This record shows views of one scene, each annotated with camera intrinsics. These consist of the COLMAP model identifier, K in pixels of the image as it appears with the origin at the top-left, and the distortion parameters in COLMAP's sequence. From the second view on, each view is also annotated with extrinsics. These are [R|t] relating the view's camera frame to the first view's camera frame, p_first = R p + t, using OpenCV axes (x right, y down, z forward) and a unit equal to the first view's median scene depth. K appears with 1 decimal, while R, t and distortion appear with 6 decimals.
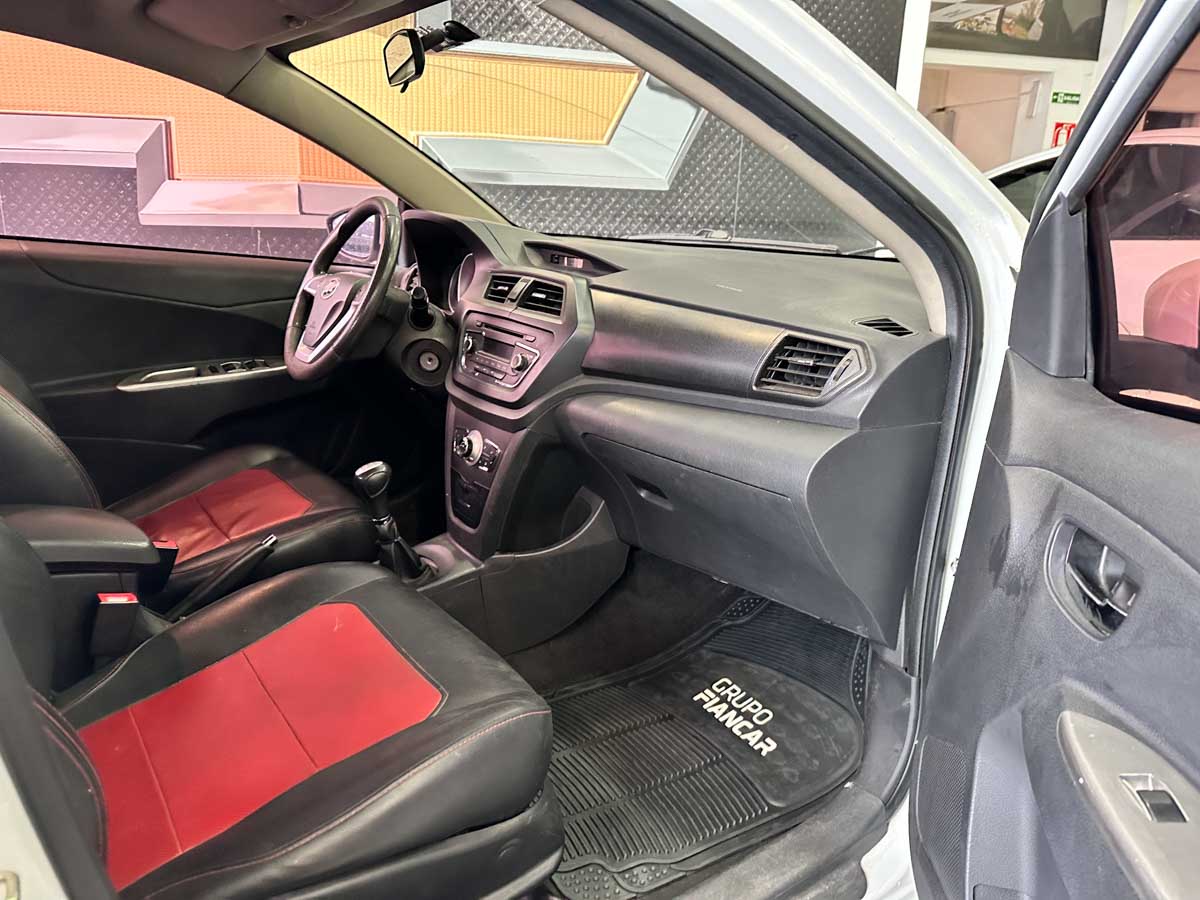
lens RADIAL K [[836.4, 0, 595.7], [0, 836.4, 473.6], [0, 0, 1]] dist [0.088940, -0.148819]
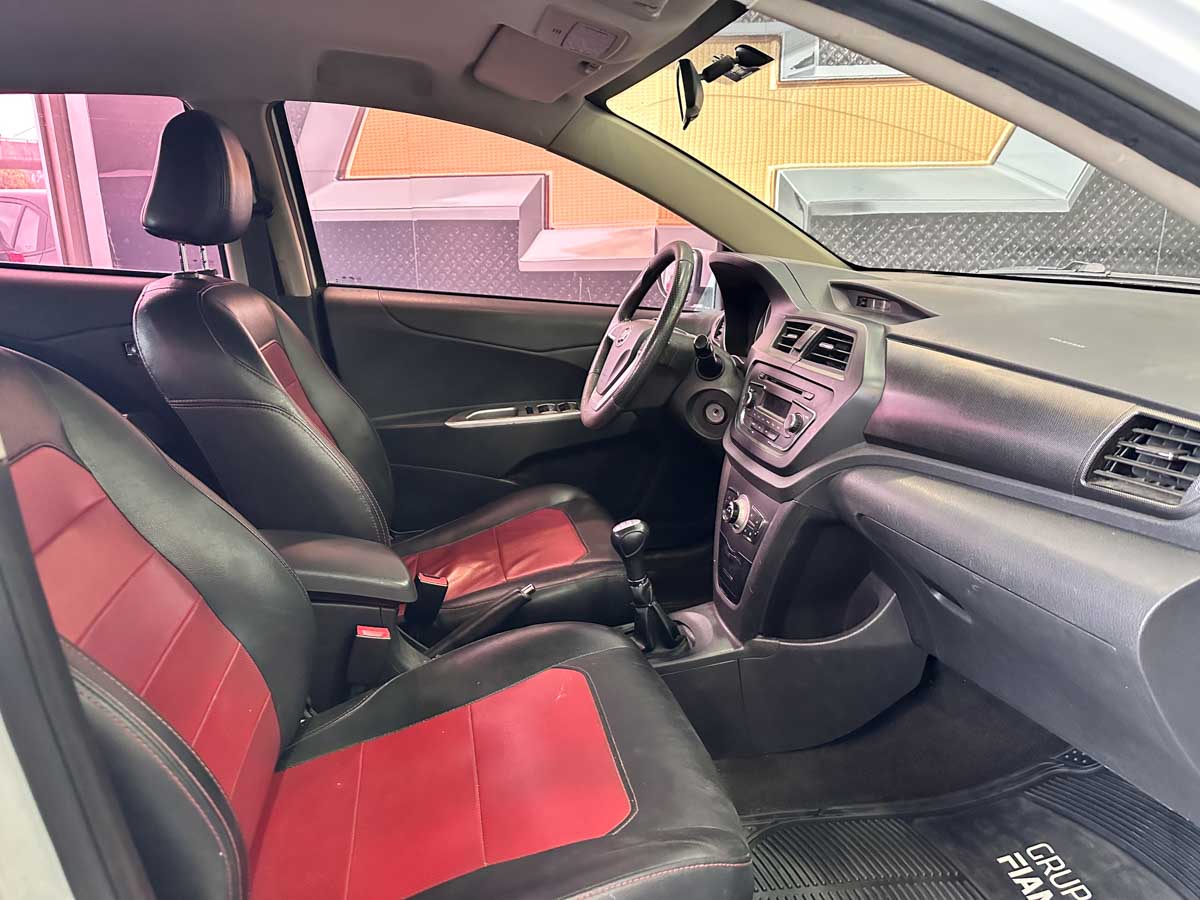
lens RADIAL K [[836.4, 0, 595.7], [0, 836.4, 473.6], [0, 0, 1]] dist [0.088940, -0.148819]
pose [[0.903367, 0.075872, -0.422104, 0.085291], [-0.091491, 0.995663, -0.016839, -0.042930], [0.418996, 0.053831, 0.906391, 0.120090]]
